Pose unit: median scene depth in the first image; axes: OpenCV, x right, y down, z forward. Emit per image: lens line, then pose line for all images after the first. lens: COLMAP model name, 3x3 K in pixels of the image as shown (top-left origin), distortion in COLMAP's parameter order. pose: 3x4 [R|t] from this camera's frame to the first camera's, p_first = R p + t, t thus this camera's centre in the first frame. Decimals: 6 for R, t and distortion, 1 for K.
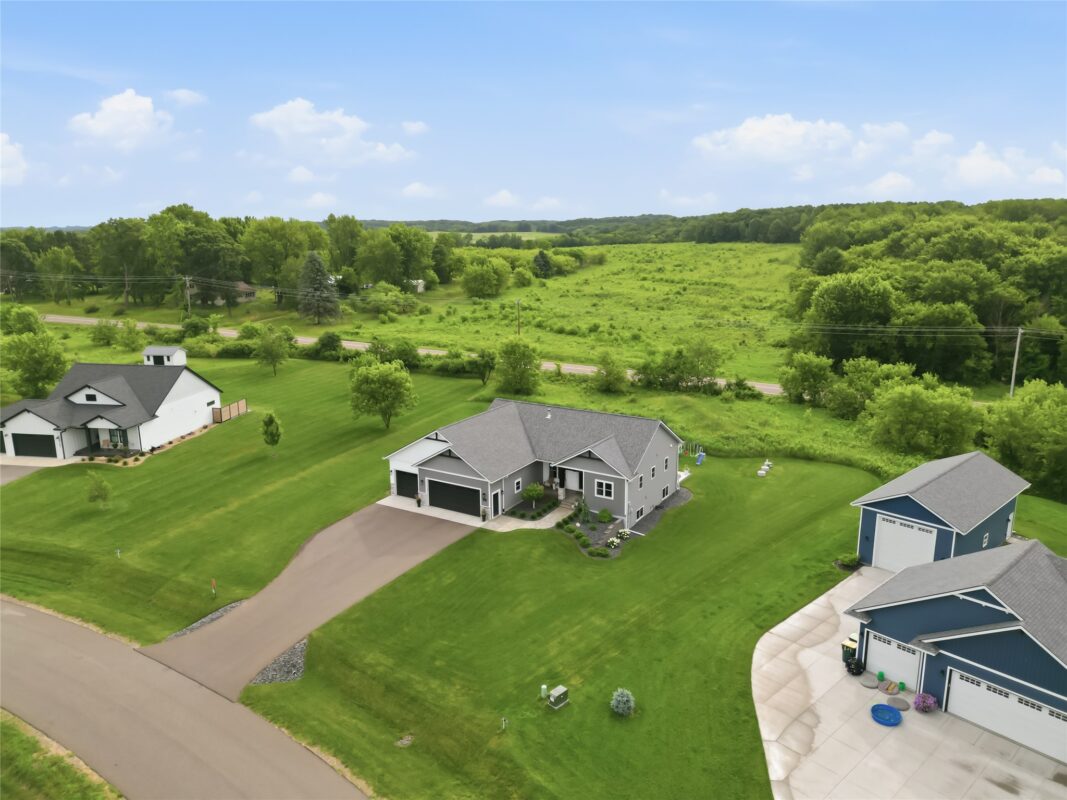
lens RADIAL K [[740.7, 0, 530.3], [0, 740.7, 405.3], [0, 0, 1]] dist [0.088182, -0.094159]
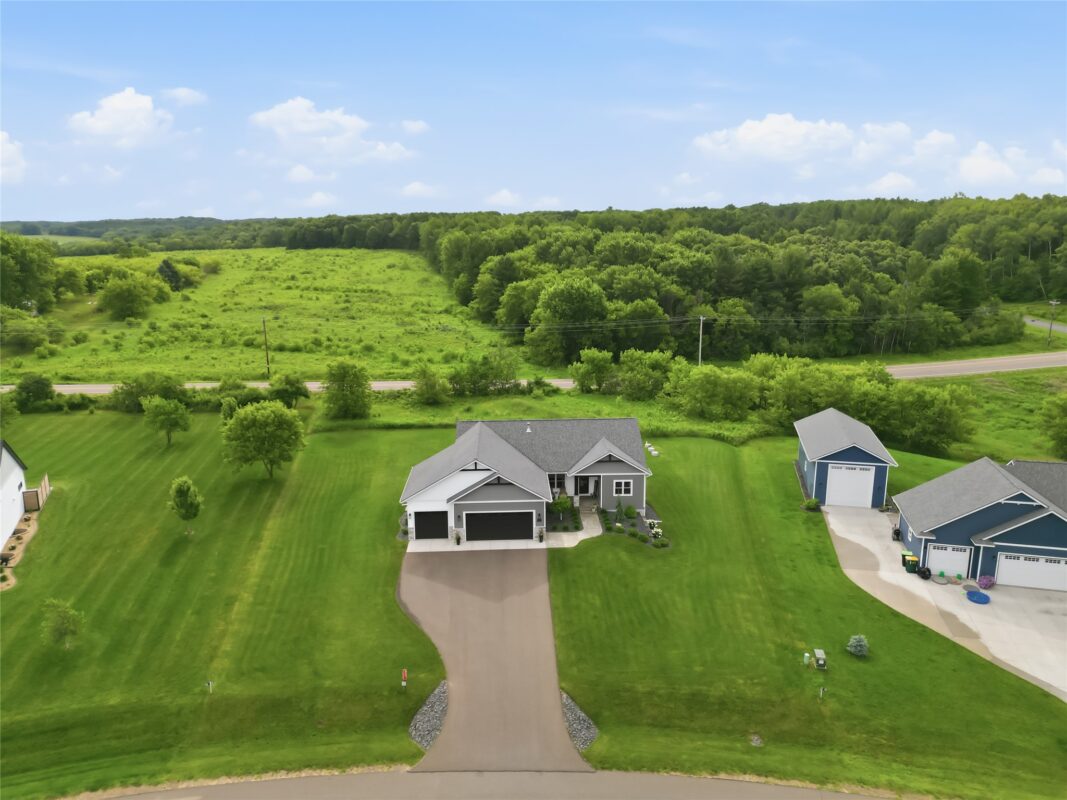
lens RADIAL K [[740.7, 0, 530.3], [0, 740.7, 405.3], [0, 0, 1]] dist [0.088182, -0.094159]
pose [[0.833708, -0.127517, 0.537281, -0.423582], [0.130223, 0.990932, 0.033117, -0.043168], [-0.536631, 0.042356, 0.842753, 0.117249]]
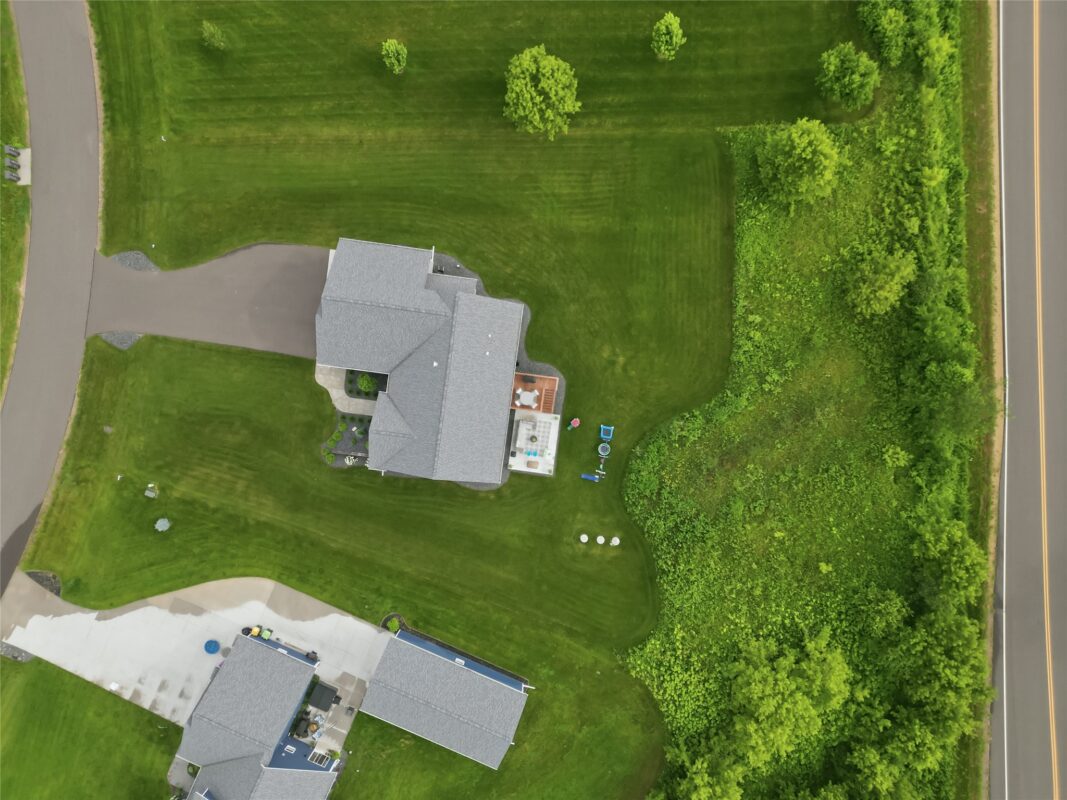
lens RADIAL K [[740.7, 0, 530.3], [0, 740.7, 405.3], [0, 0, 1]] dist [0.088182, -0.094159]
pose [[0.402383, 0.915464, 0.003792, 0.100841], [-0.195738, 0.081987, 0.977223, -0.800567], [0.894301, -0.393960, 0.212181, 0.726976]]
